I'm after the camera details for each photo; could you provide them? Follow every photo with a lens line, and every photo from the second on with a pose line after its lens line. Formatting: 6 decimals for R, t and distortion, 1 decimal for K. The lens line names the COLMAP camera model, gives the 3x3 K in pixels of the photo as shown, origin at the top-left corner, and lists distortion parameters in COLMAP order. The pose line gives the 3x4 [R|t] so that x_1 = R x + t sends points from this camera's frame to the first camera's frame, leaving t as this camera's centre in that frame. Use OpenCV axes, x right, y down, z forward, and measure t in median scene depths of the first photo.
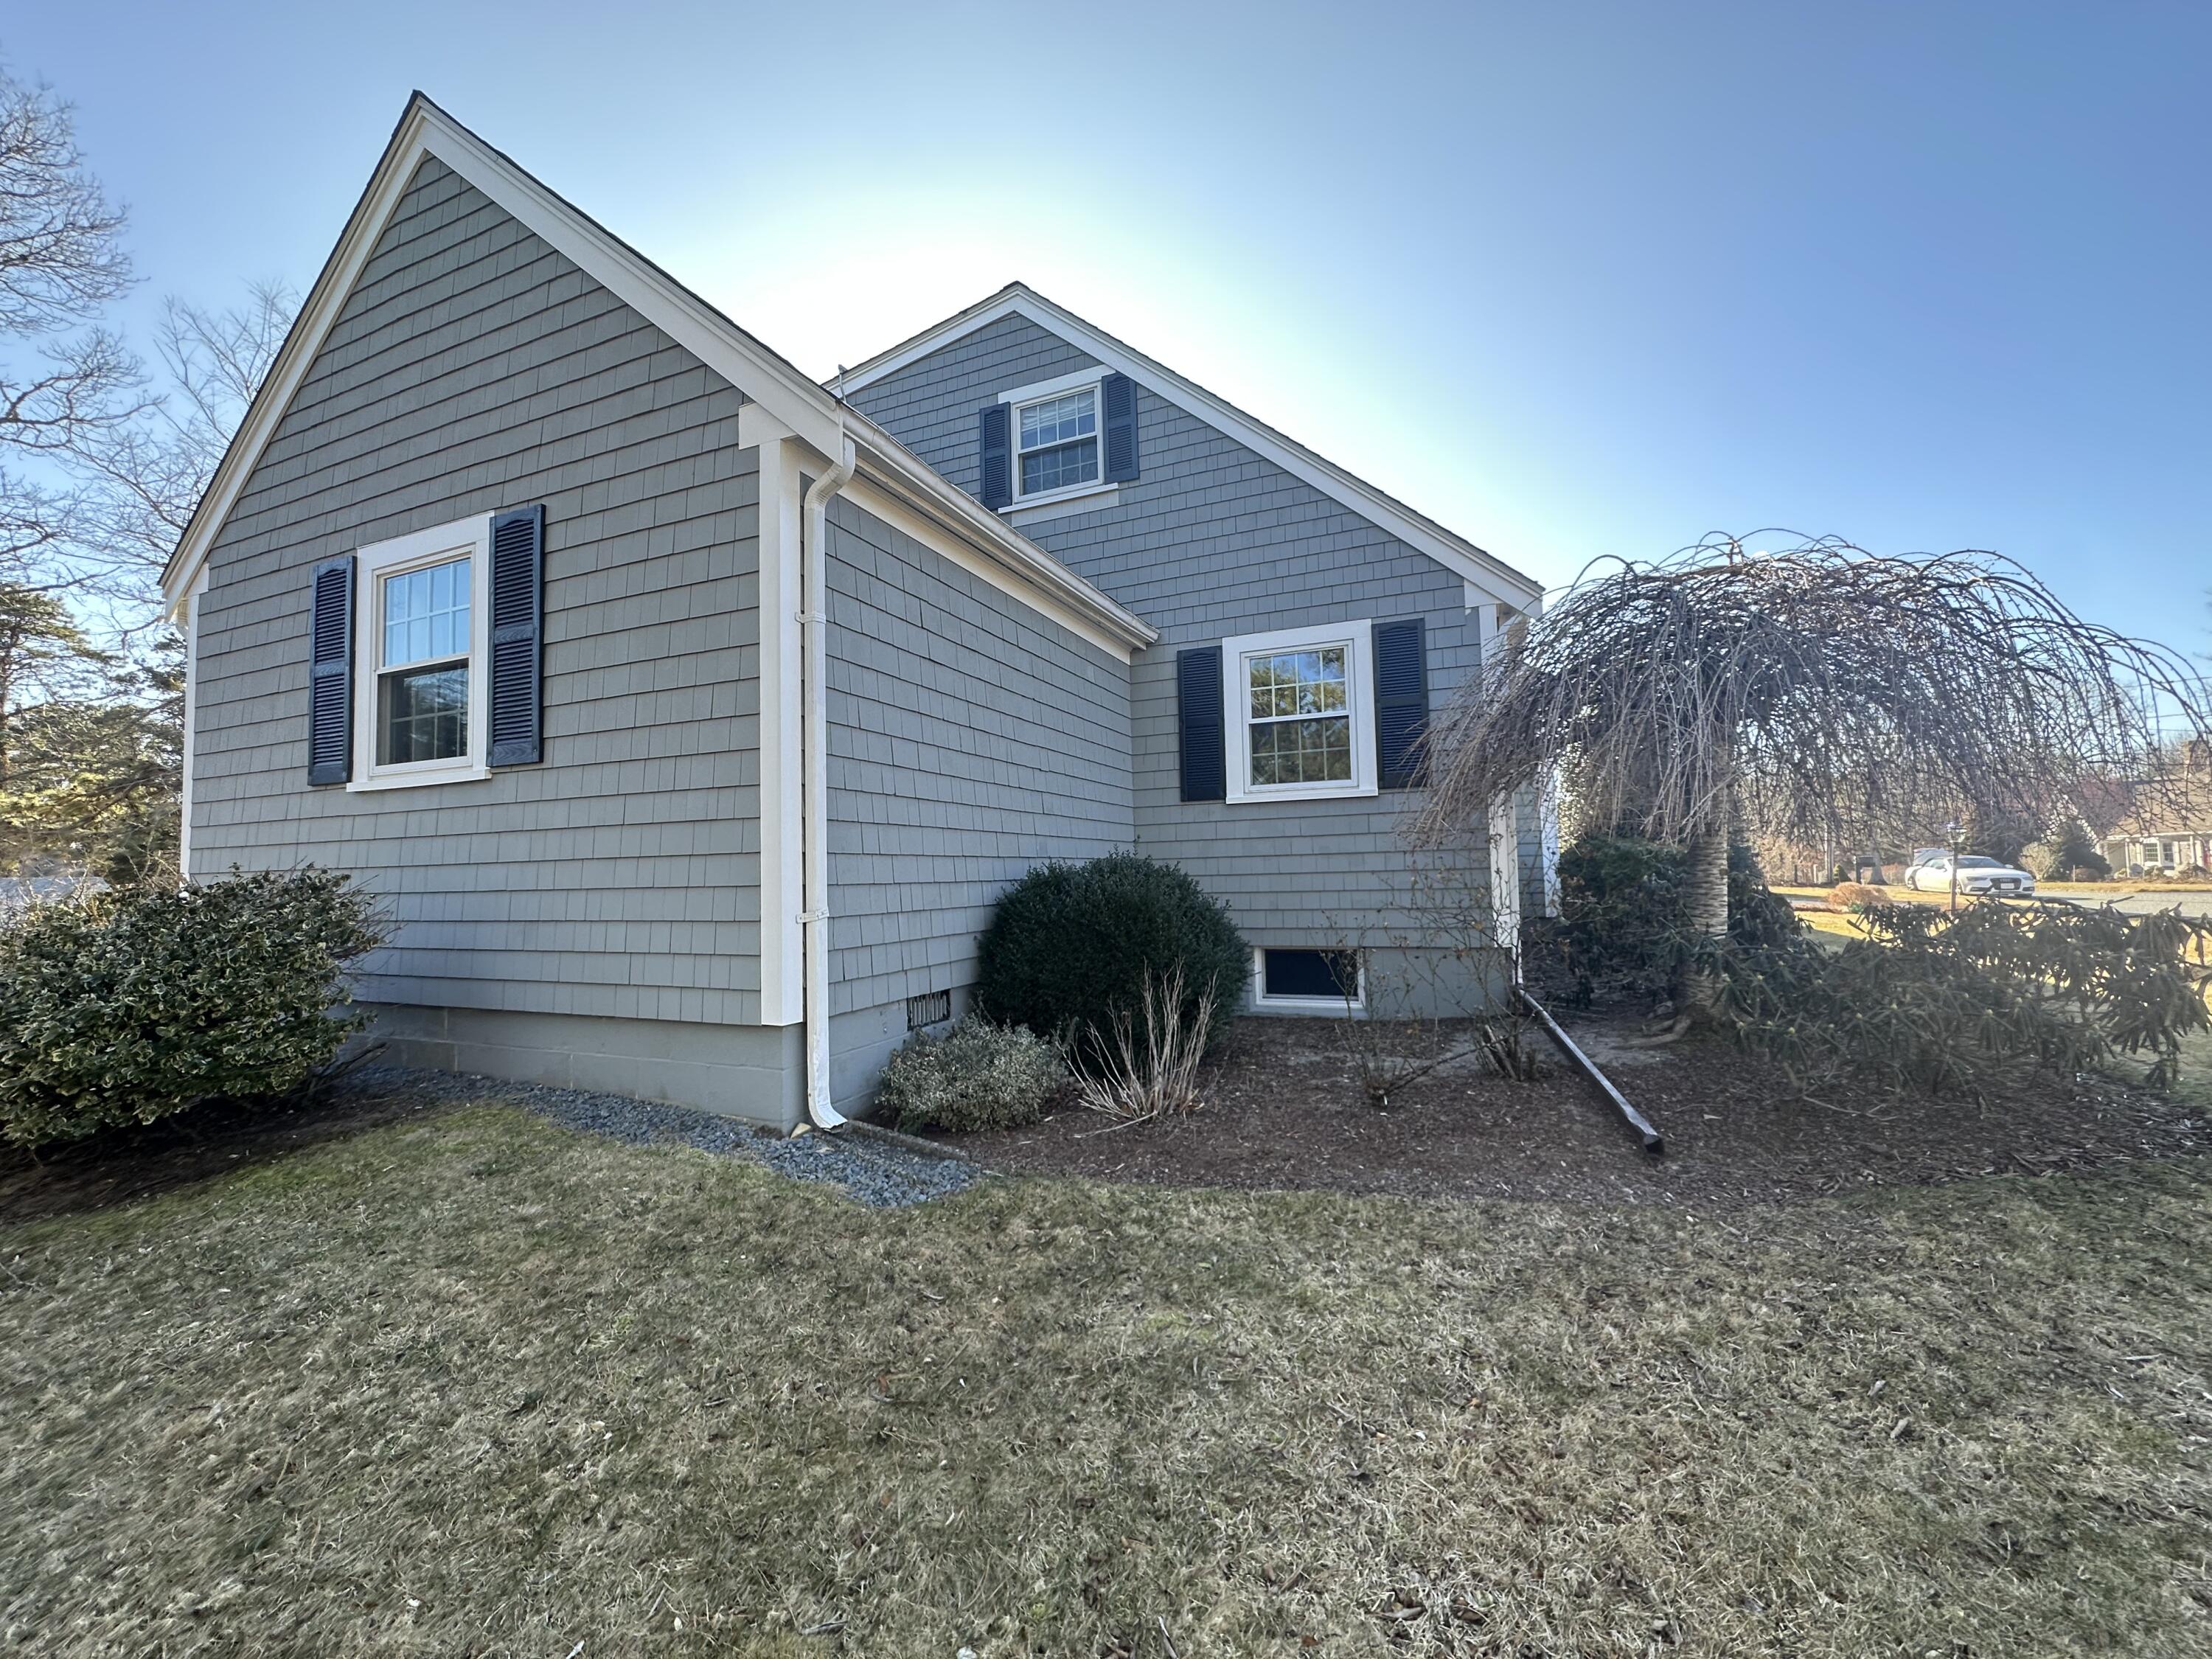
lens RADIAL K [[876.2, 0, 1104.8], [0, 876.2, 830.1], [0, 0, 1]] dist [-0.005484, 0.000508]
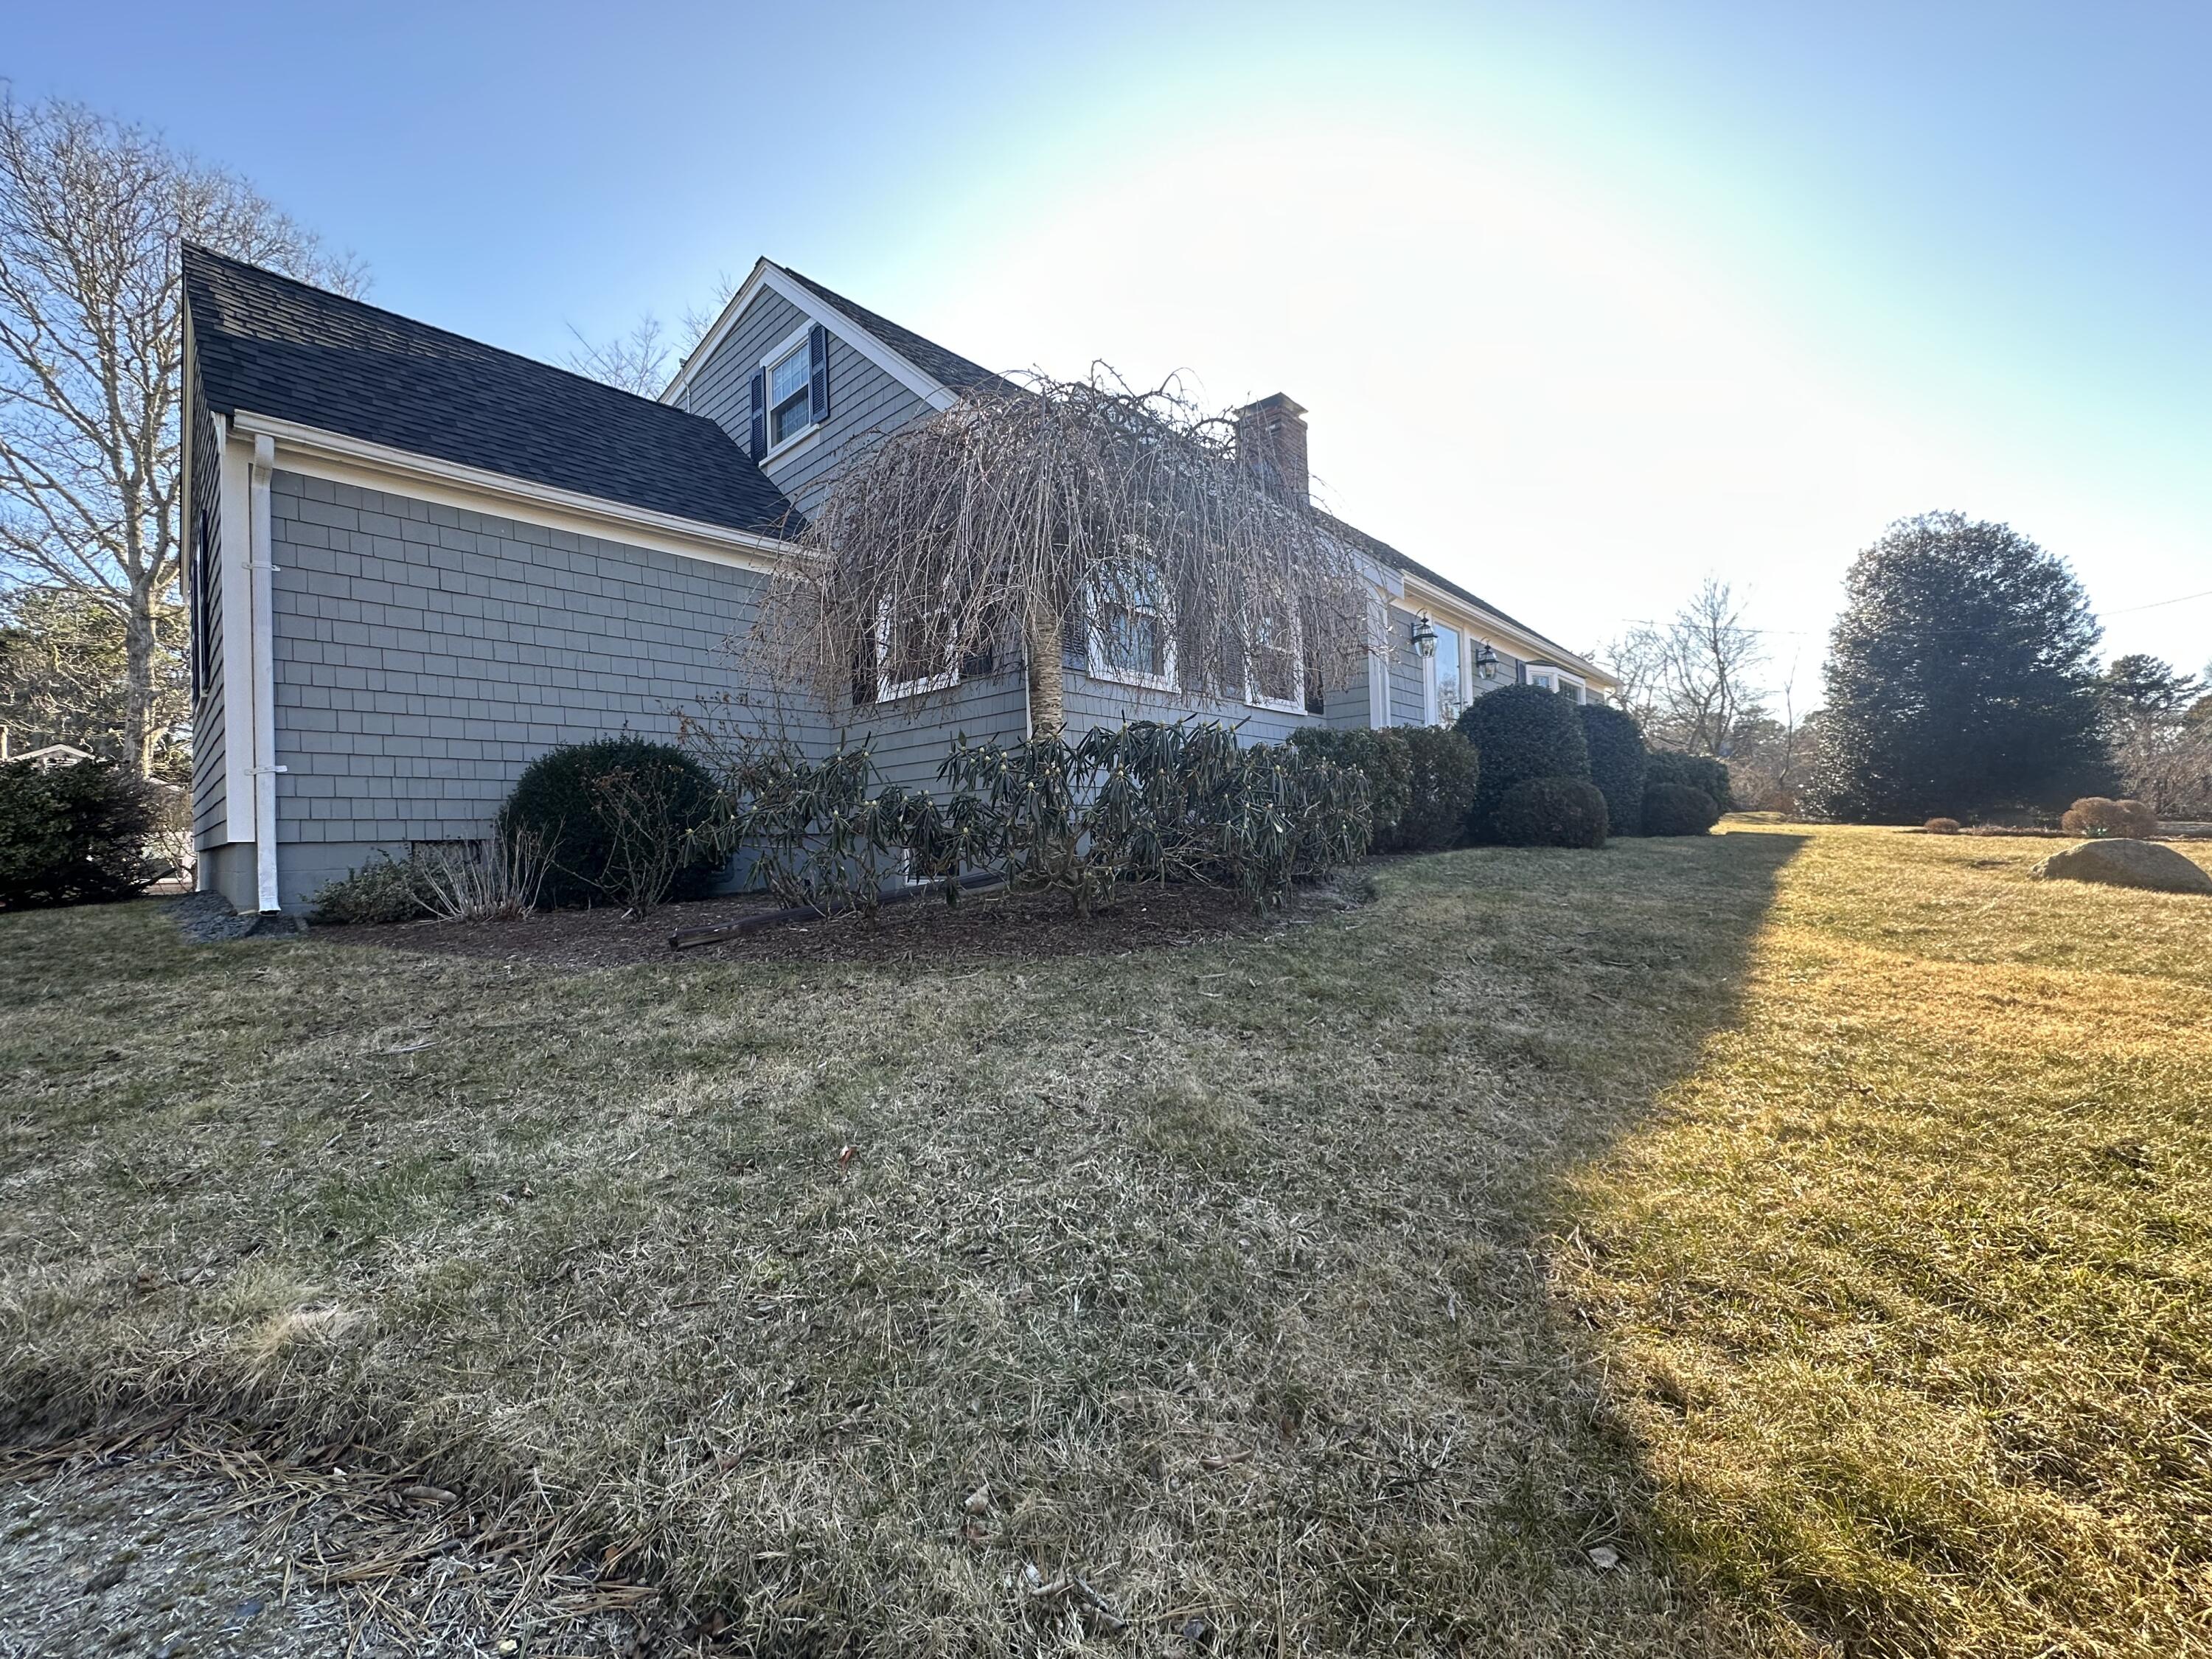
lens RADIAL K [[876.2, 0, 1108.7], [0, 876.2, 824.4], [0, 0, 1]] dist [-0.005484, 0.000508]
pose [[0.940062, 0.001248, -0.341001, 1.119236], [0.014620, 0.998926, 0.043962, 0.107949], [0.340690, -0.046312, 0.939034, 0.080547]]
